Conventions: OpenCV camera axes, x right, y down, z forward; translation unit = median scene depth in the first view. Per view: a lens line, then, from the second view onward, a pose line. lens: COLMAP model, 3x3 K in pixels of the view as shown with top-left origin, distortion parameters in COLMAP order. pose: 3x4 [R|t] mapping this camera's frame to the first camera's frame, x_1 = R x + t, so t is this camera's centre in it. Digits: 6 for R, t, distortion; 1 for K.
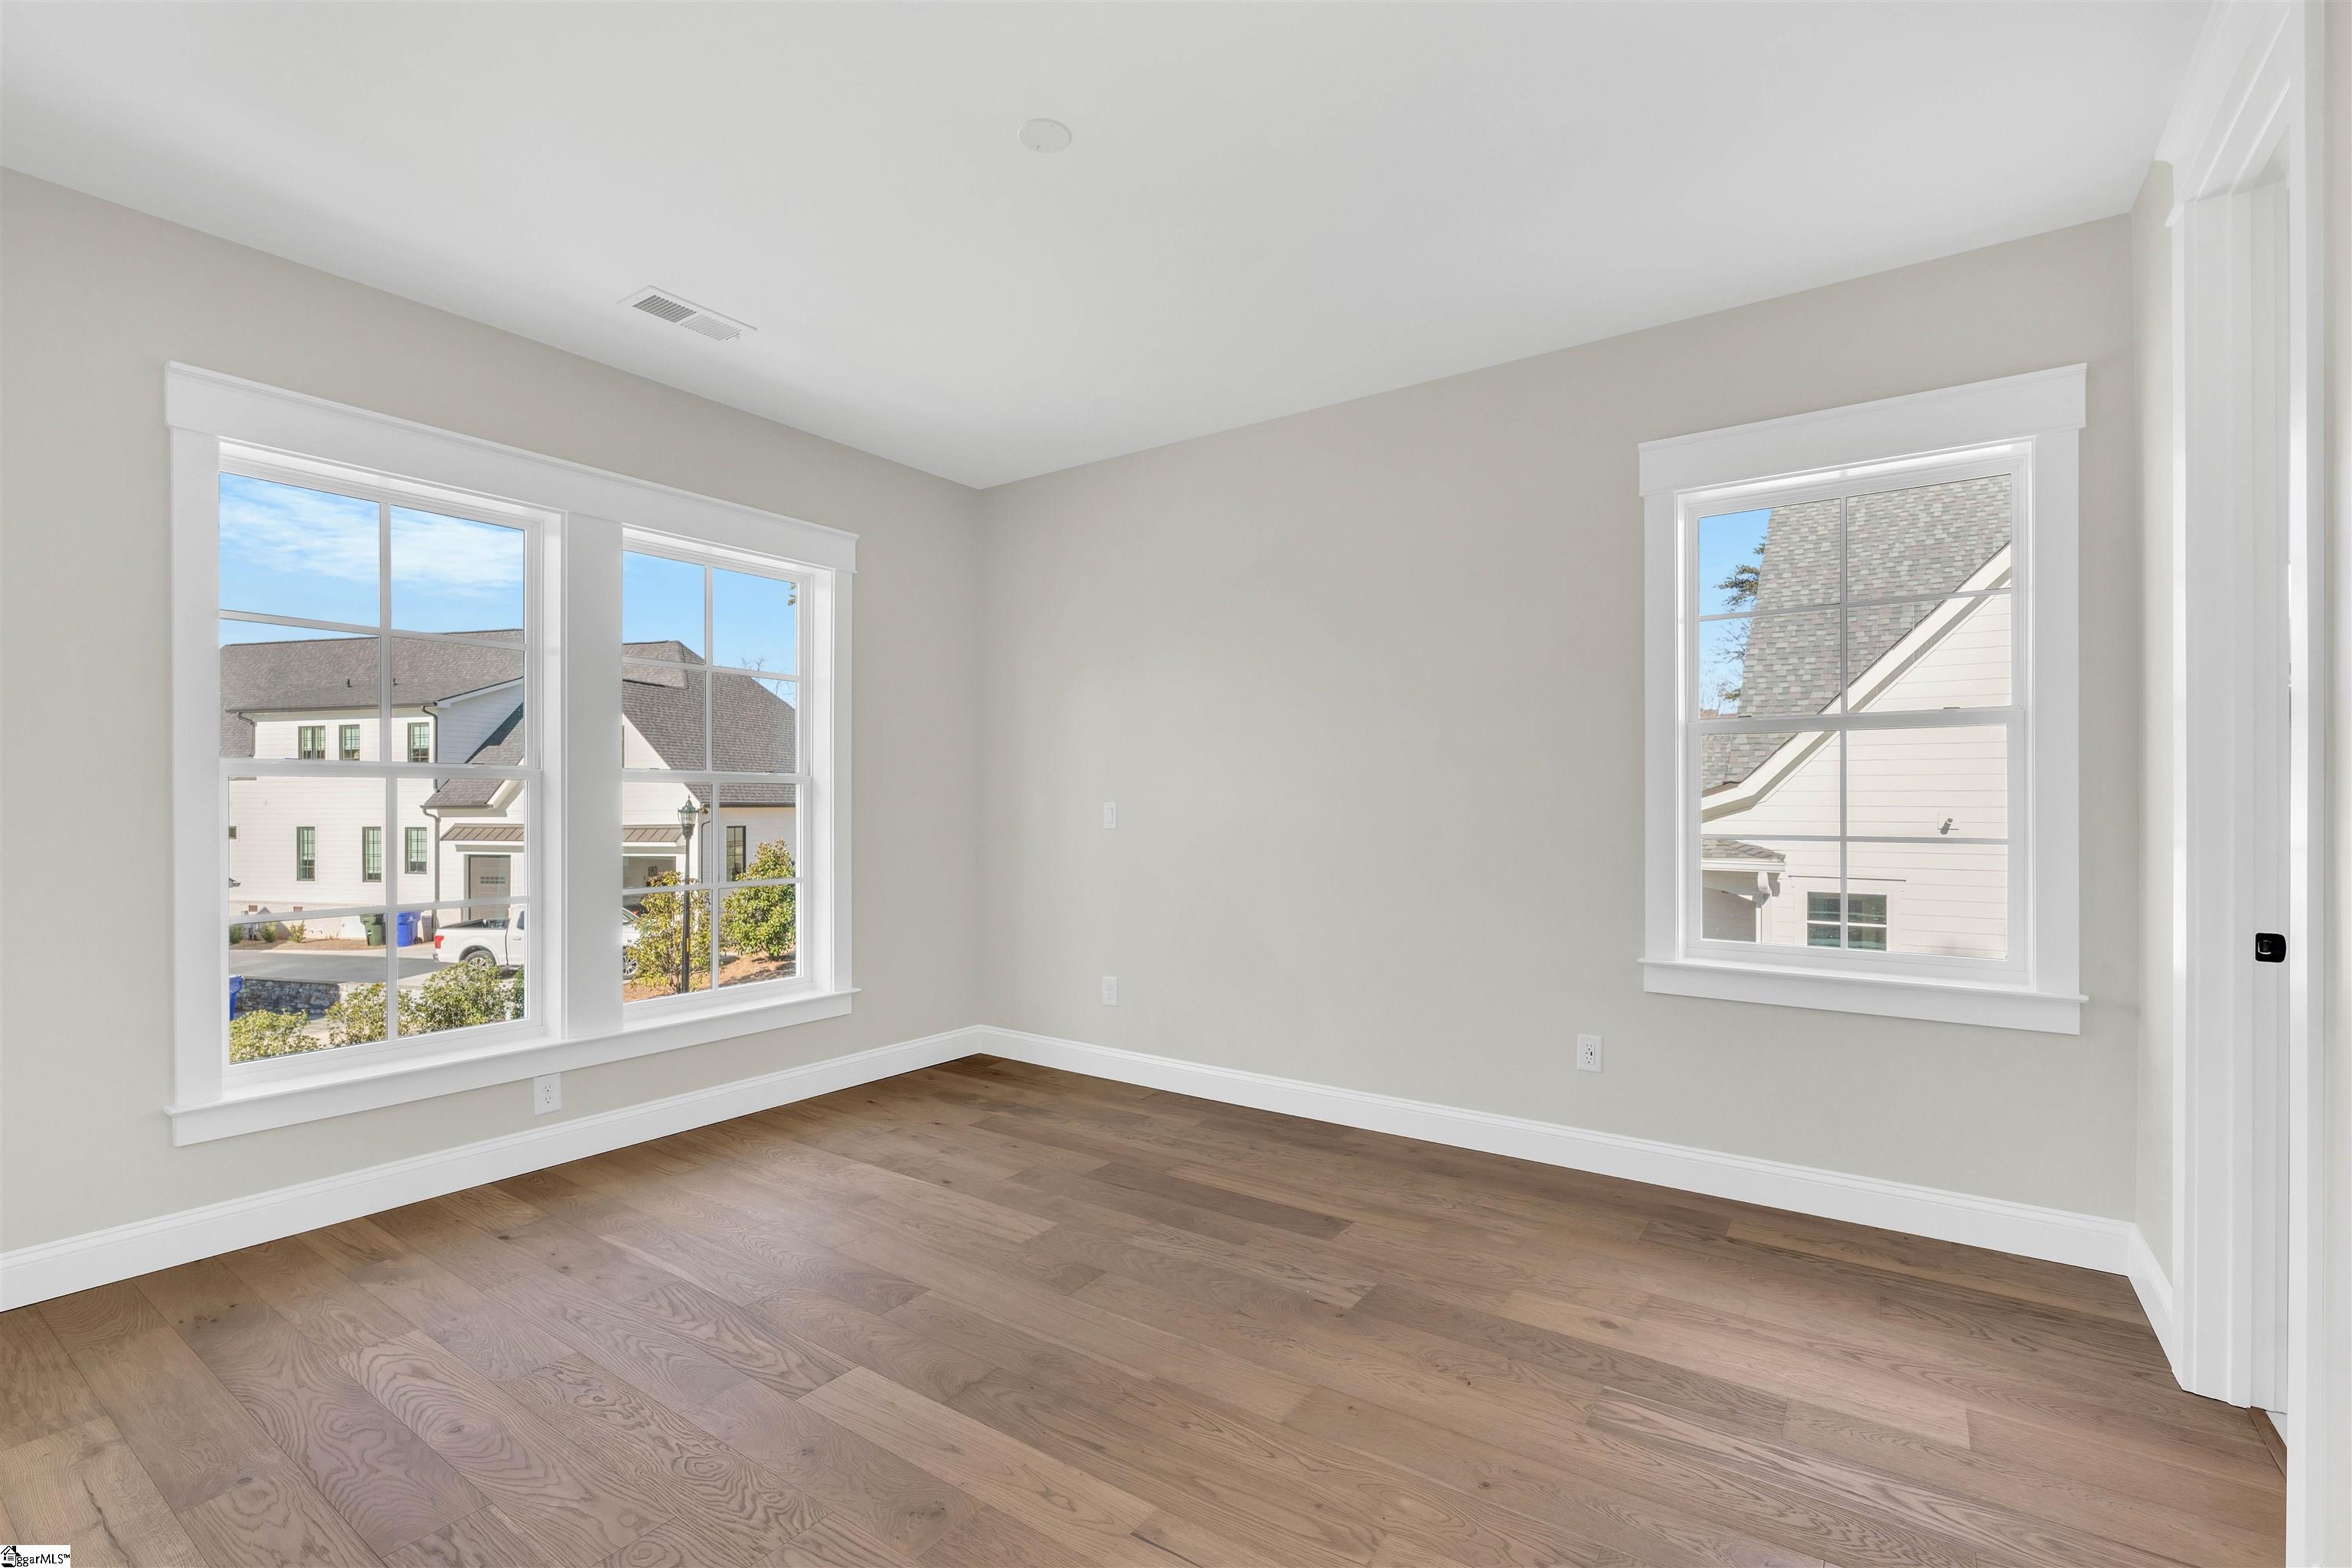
lens RADIAL K [[952.4, 0, 1166.7], [0, 952.4, 800.8], [0, 0, 1]] dist [0.002508, 0.000182]
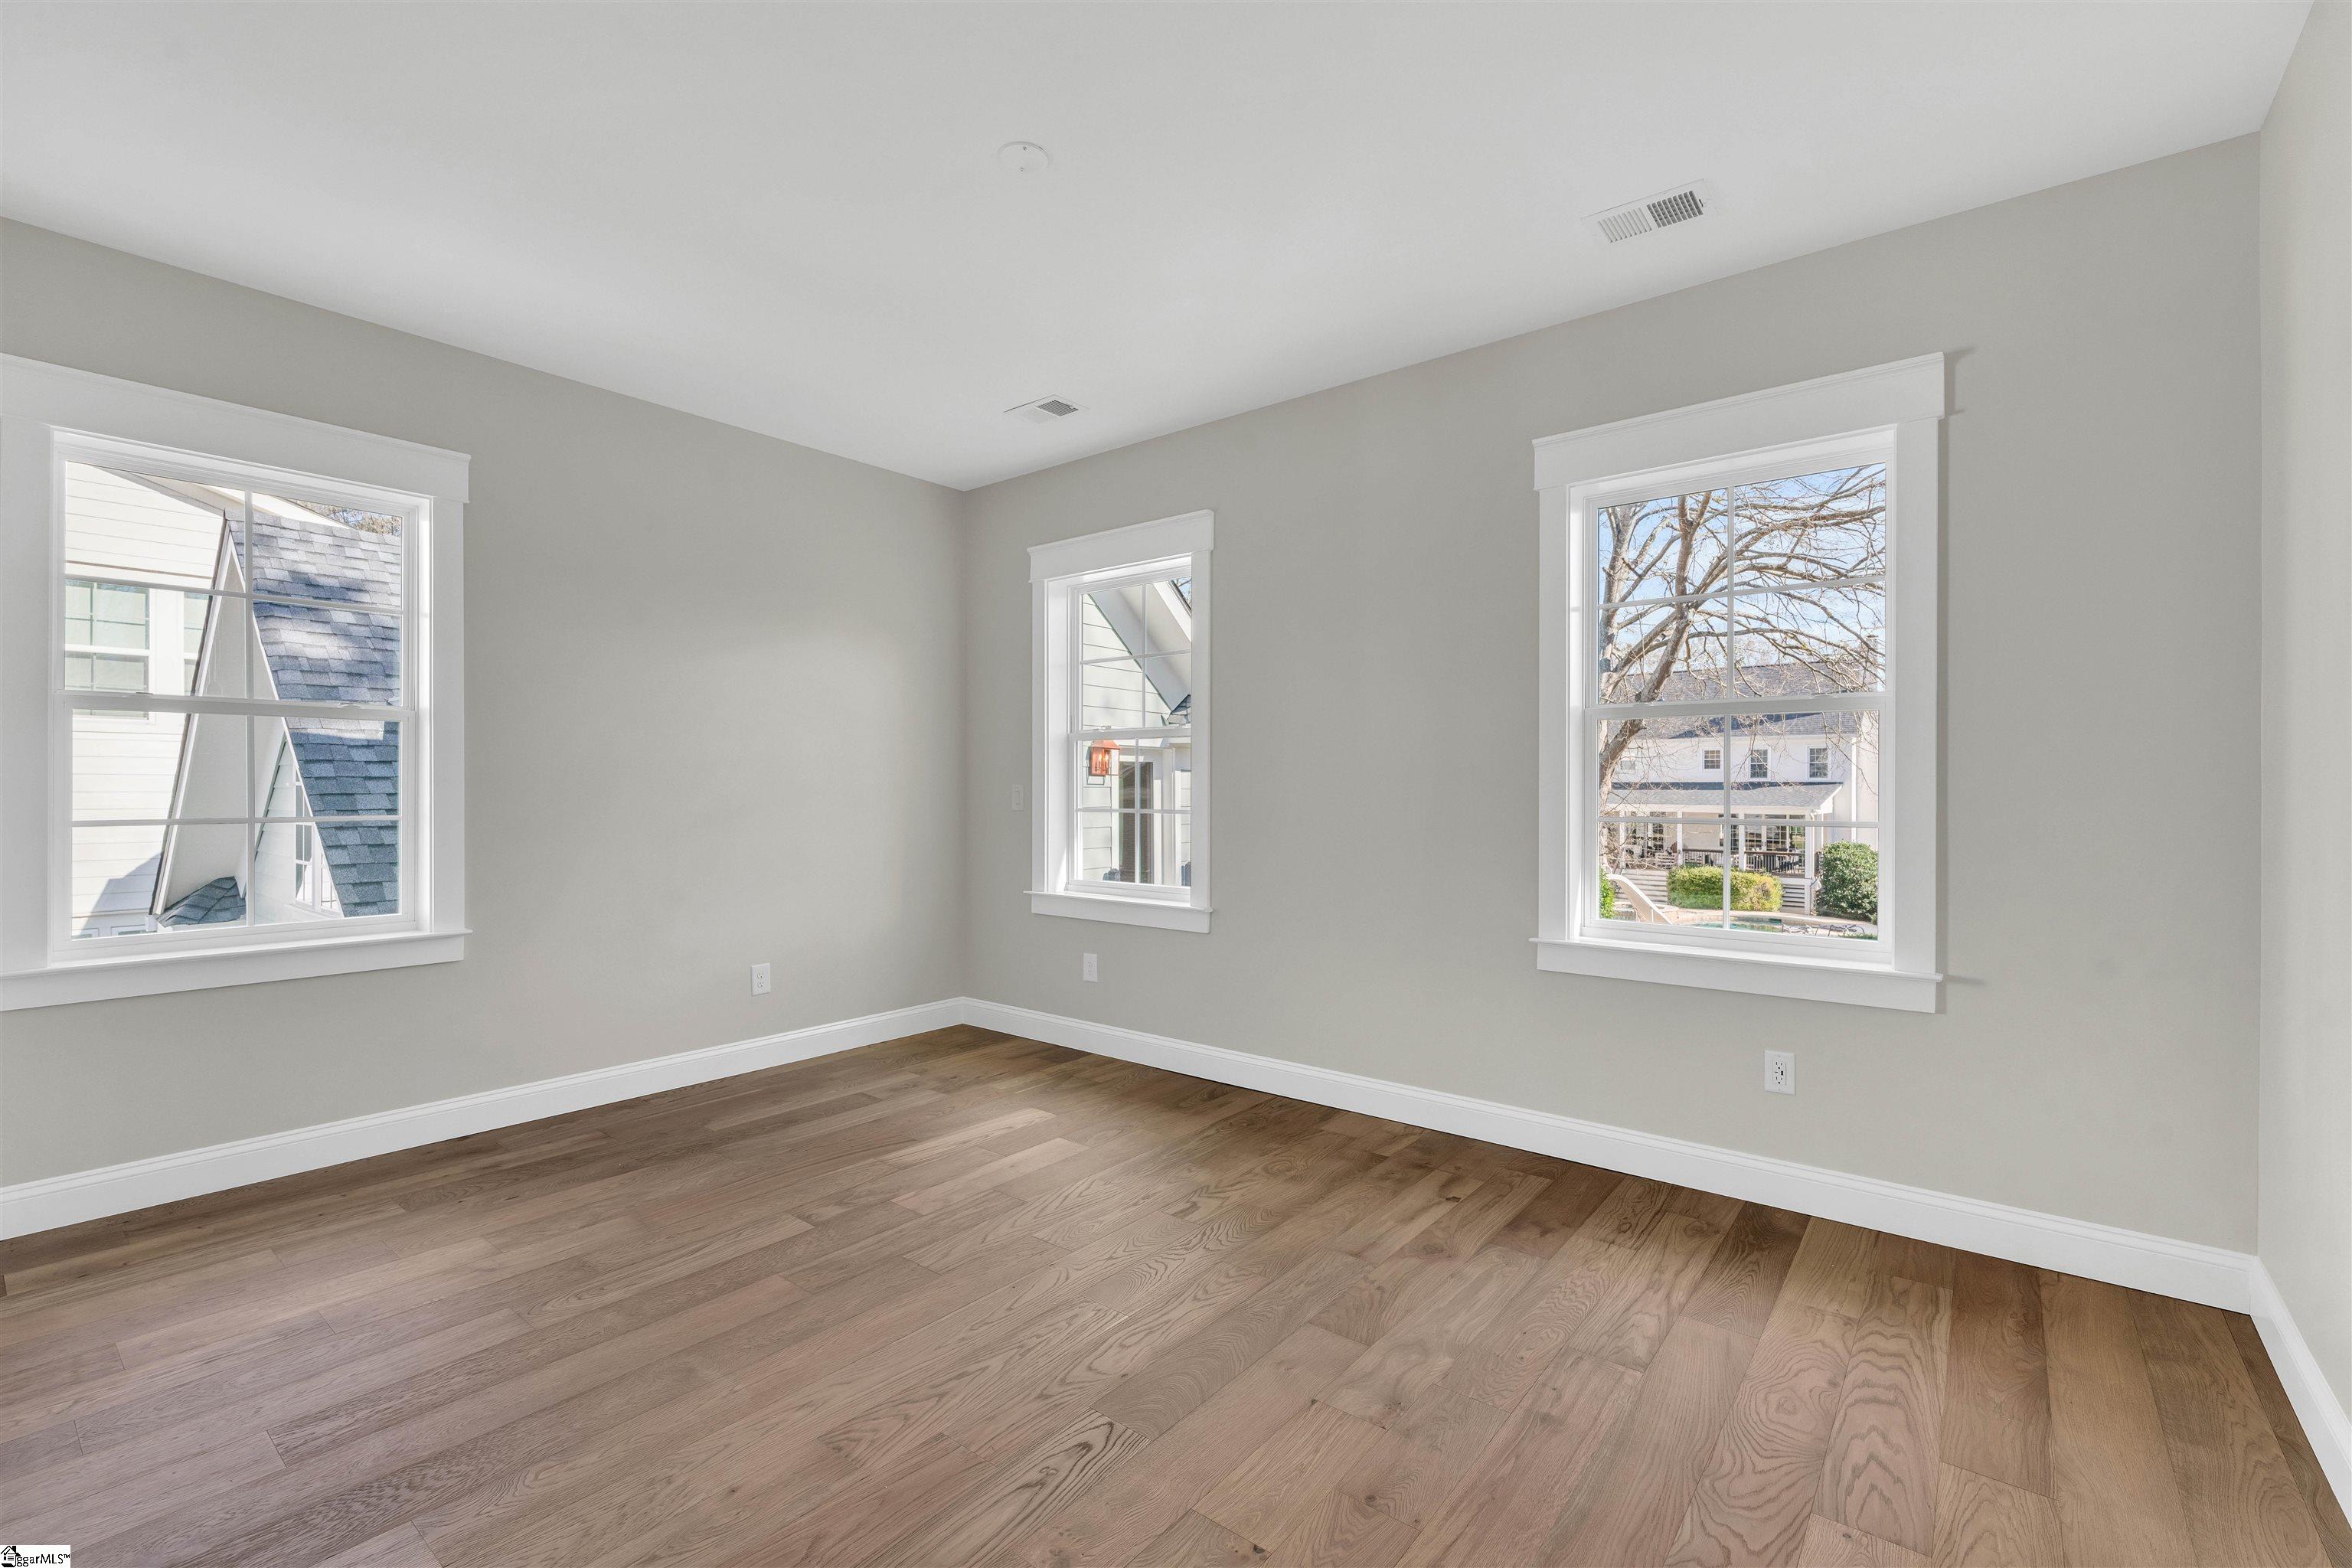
lens RADIAL K [[1082.9, 0, 1251.6], [0, 1082.9, 778.7], [0, 0, 1]] dist [0.005715, 0.000795]
pose [[0.994115, -0.002268, -0.108309, 0.316830], [0.001714, 0.999985, -0.005204, -0.000647], [0.108319, 0.004988, 0.994104, -0.203294]]
